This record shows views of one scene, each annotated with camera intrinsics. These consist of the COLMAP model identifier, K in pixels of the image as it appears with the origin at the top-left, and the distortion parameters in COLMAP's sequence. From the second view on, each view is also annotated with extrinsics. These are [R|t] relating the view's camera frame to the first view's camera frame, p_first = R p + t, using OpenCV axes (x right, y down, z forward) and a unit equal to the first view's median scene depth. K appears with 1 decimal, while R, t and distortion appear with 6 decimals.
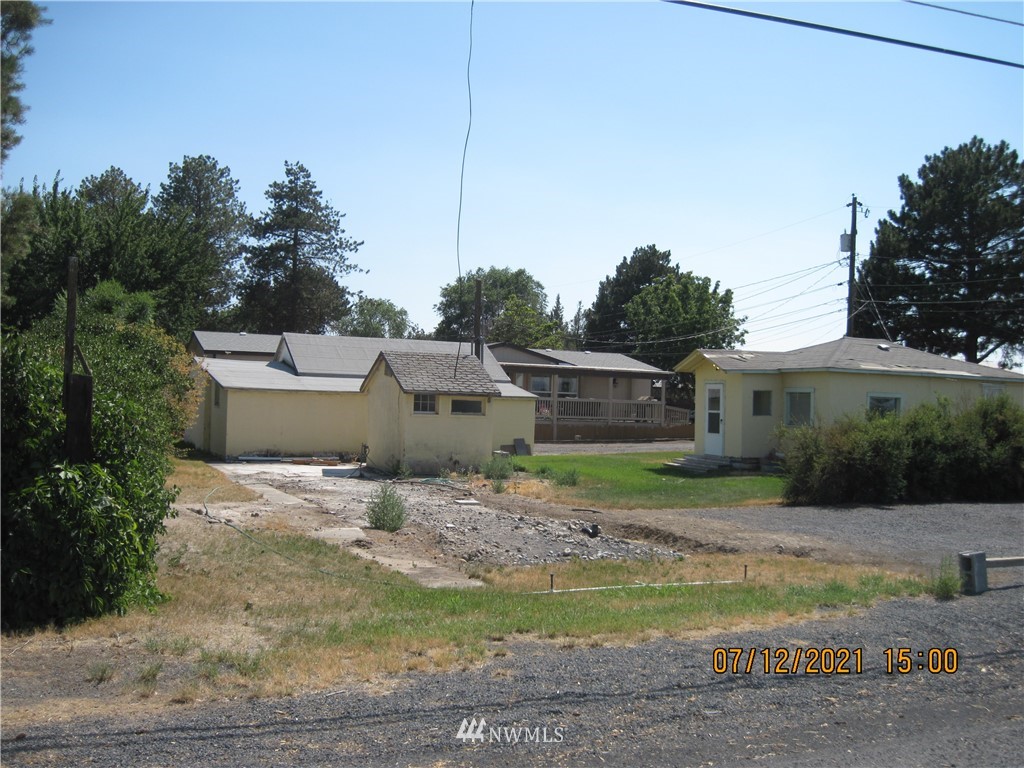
lens RADIAL K [[1073.8, 0, 512.7], [0, 1073.8, 385.6], [0, 0, 1]] dist [-0.110920, 0.000000]
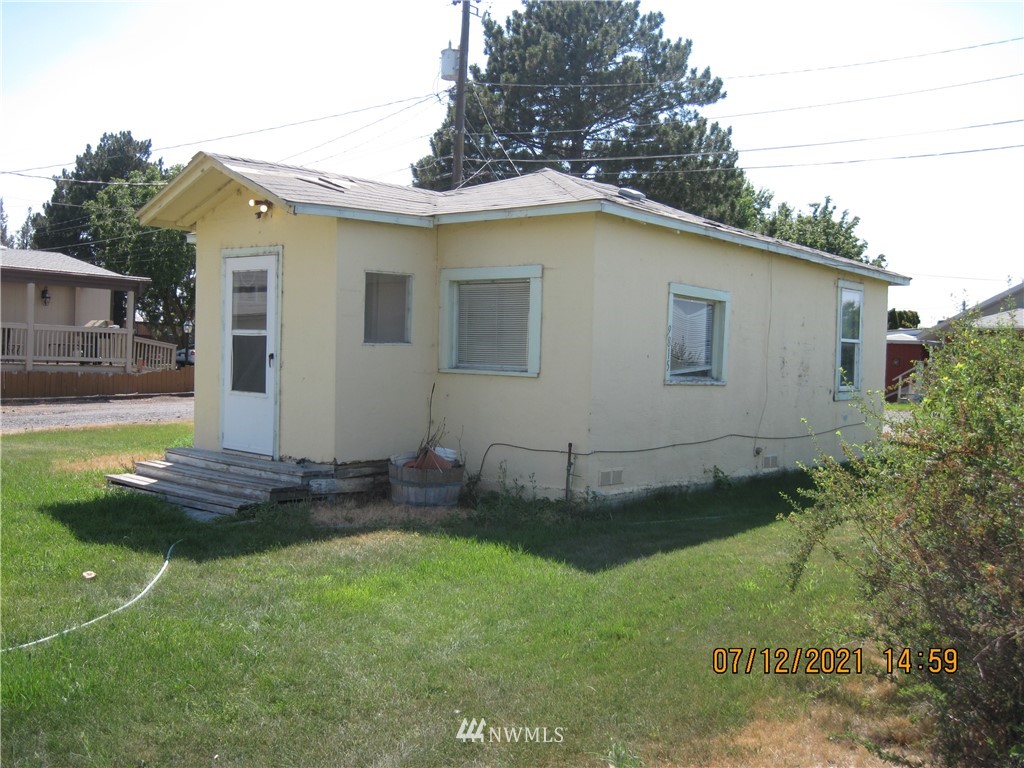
lens RADIAL K [[1073.8, 0, 516.4], [0, 1073.8, 387.6], [0, 0, 1]] dist [-0.110920, 0.000000]
pose [[0.889123, -0.012753, 0.457490, 0.064719], [-0.011971, 0.998622, 0.051104, 0.014701], [-0.457511, -0.050915, 0.887745, 0.399972]]
